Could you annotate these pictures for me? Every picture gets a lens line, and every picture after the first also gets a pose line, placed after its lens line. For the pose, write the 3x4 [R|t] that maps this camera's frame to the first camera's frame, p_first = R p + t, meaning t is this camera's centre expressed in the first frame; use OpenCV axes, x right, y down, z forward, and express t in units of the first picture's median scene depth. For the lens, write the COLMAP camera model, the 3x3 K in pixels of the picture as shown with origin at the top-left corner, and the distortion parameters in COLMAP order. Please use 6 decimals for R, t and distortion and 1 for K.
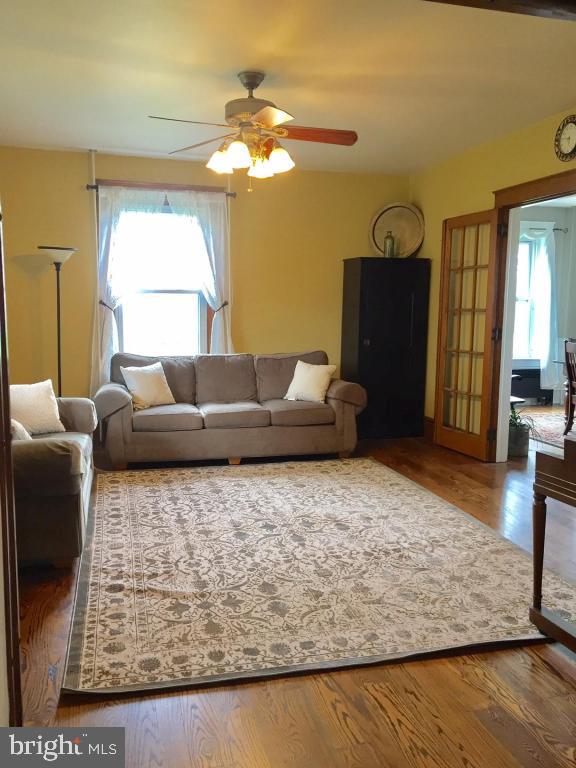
lens RADIAL K [[661.2, 0, 291.2], [0, 661.2, 382.1], [0, 0, 1]] dist [0.078980, -0.035870]
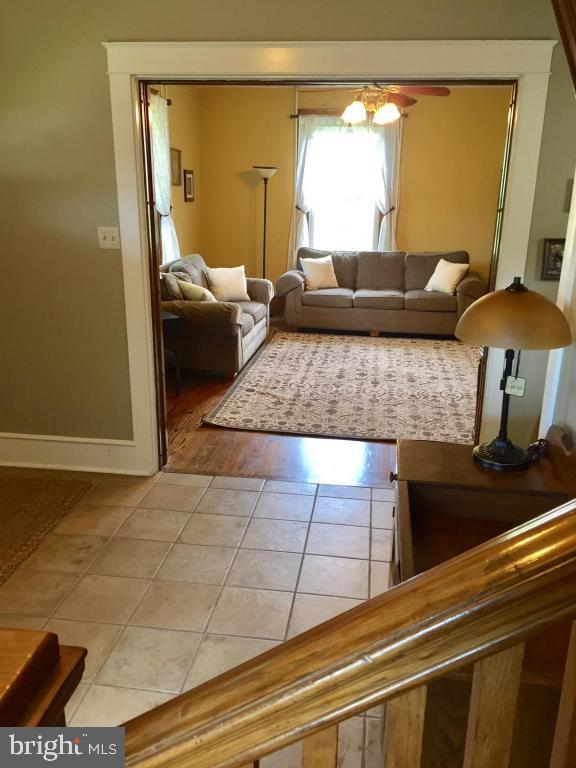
lens RADIAL K [[661.2, 0, 286.6], [0, 661.2, 385.4], [0, 0, 1]] dist [0.078980, -0.035870]
pose [[0.918124, 0.121628, -0.377166, 0.334015], [-0.054170, 0.981321, 0.184591, -0.019931], [0.392573, -0.149046, 0.907564, -0.372975]]
